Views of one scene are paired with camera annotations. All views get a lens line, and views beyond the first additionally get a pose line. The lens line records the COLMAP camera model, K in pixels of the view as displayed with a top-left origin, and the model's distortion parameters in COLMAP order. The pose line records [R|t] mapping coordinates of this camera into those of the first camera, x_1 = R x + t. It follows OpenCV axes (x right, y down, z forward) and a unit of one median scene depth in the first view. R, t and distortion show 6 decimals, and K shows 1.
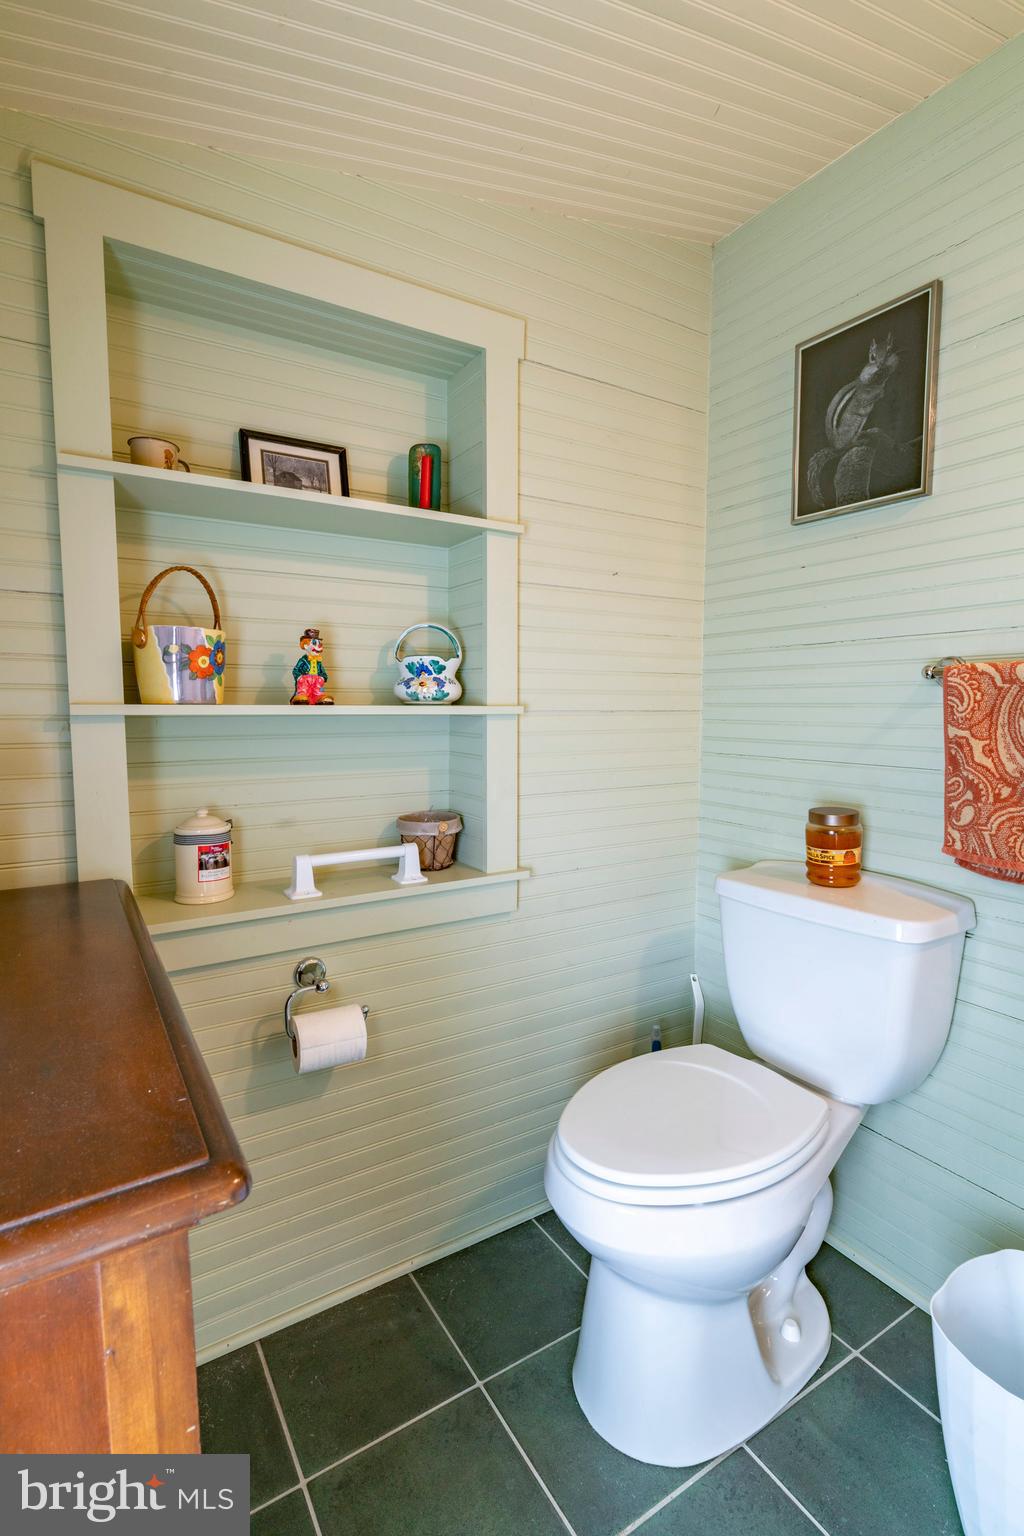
lens RADIAL K [[728.3, 0, 512.0], [0, 728.3, 768.0], [0, 0, 1]] dist [0.001316, 0.000678]
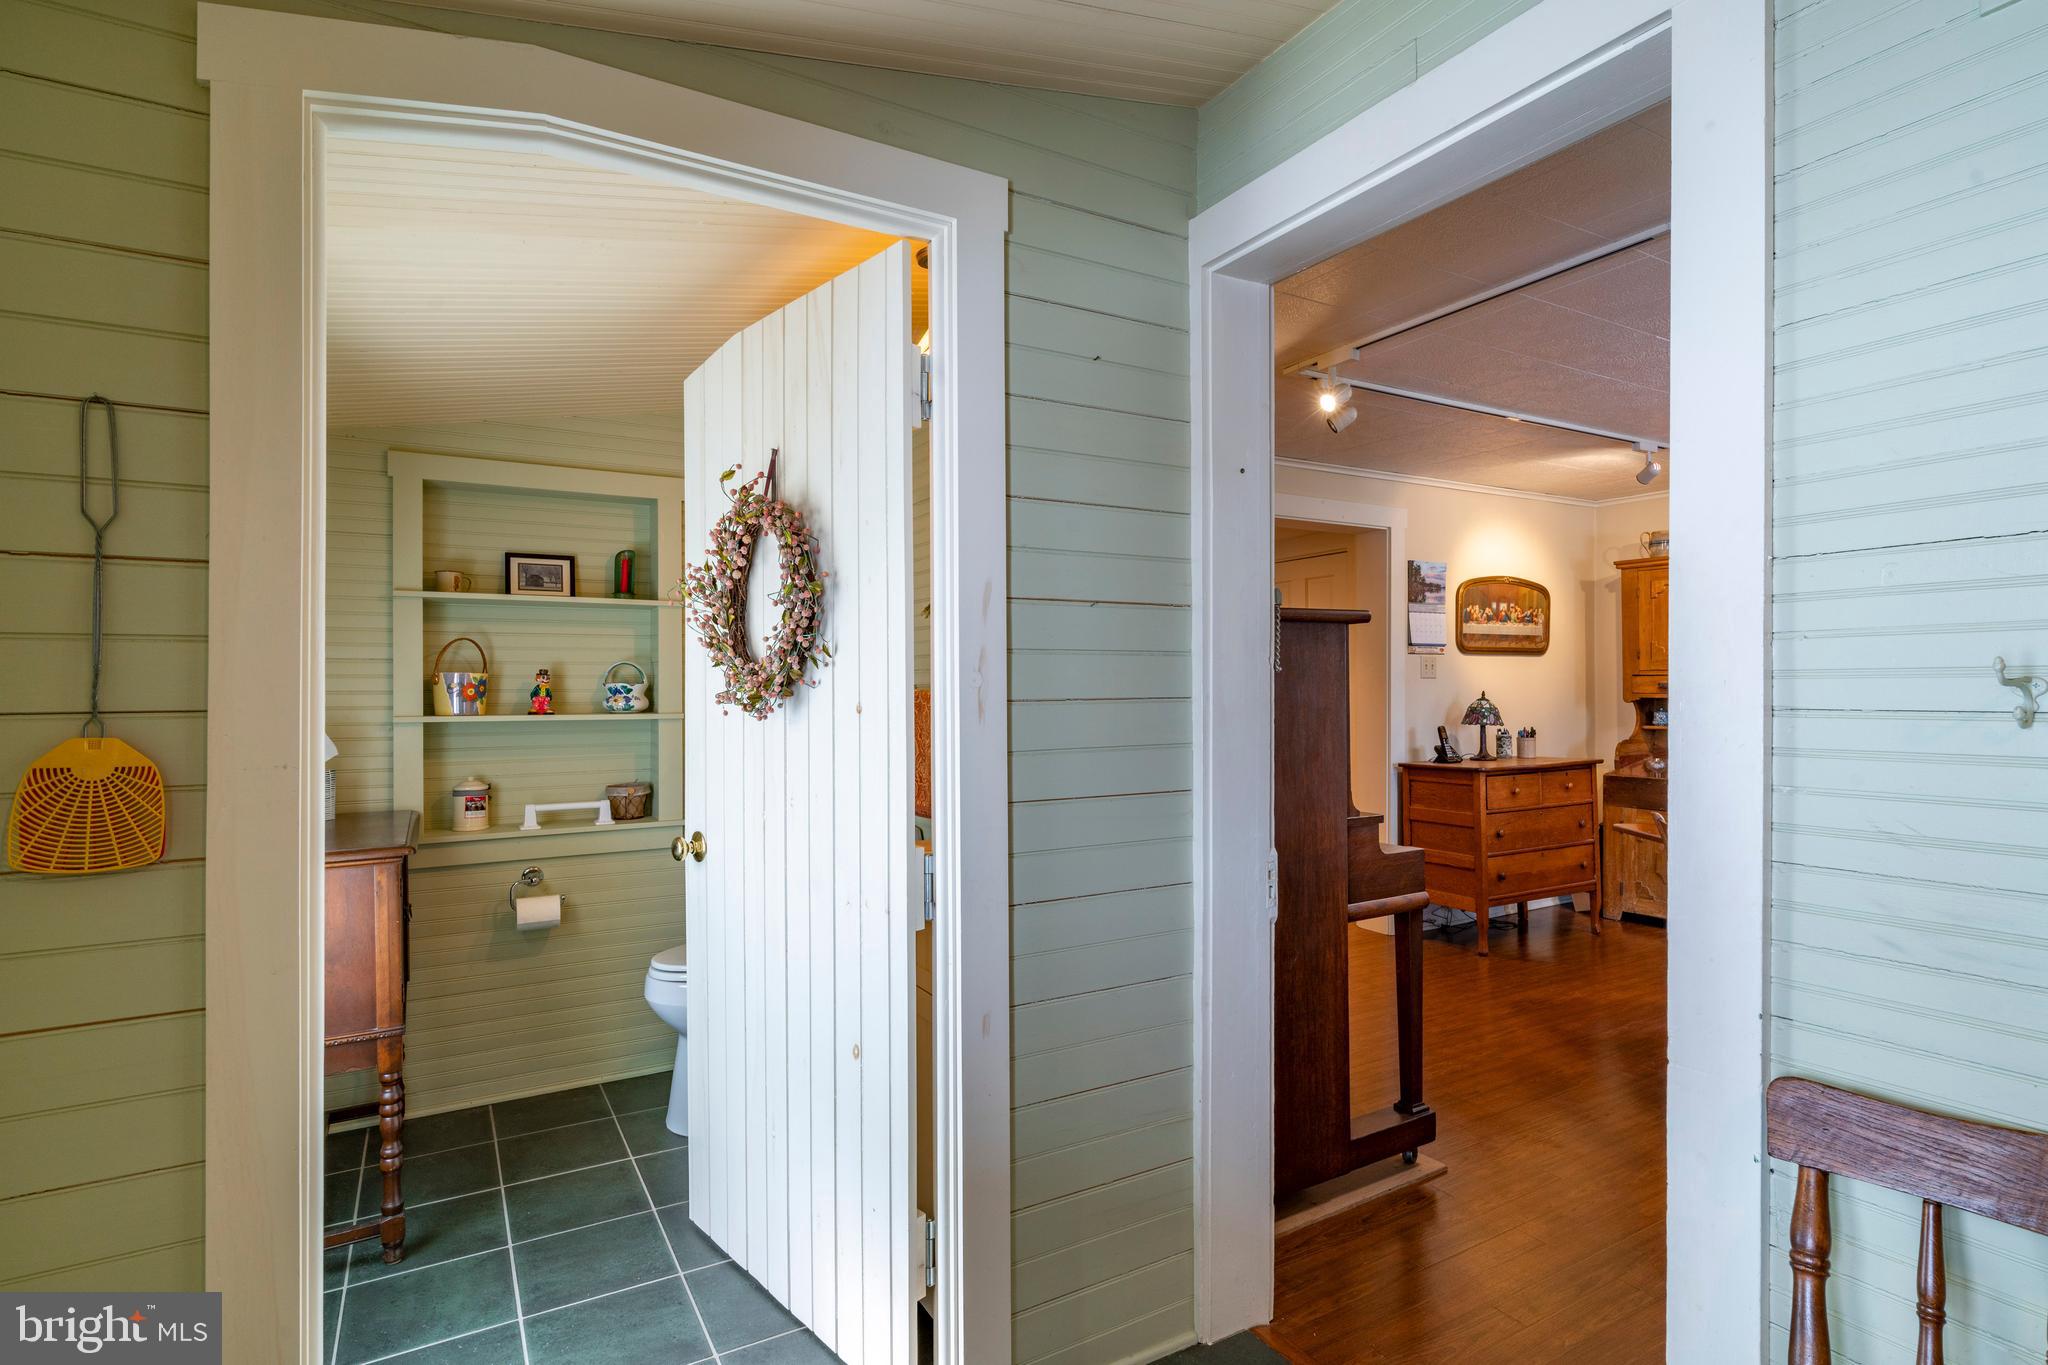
lens RADIAL K [[1009.8, 0, 1024.0], [0, 1009.8, 682.5], [0, 0, 1]] dist [0.001261, 0.000253]
pose [[0.999435, -0.006171, -0.033051, 0.938321], [0.003148, 0.995869, -0.090747, 0.055879], [0.033474, 0.090592, 0.995325, -1.315071]]
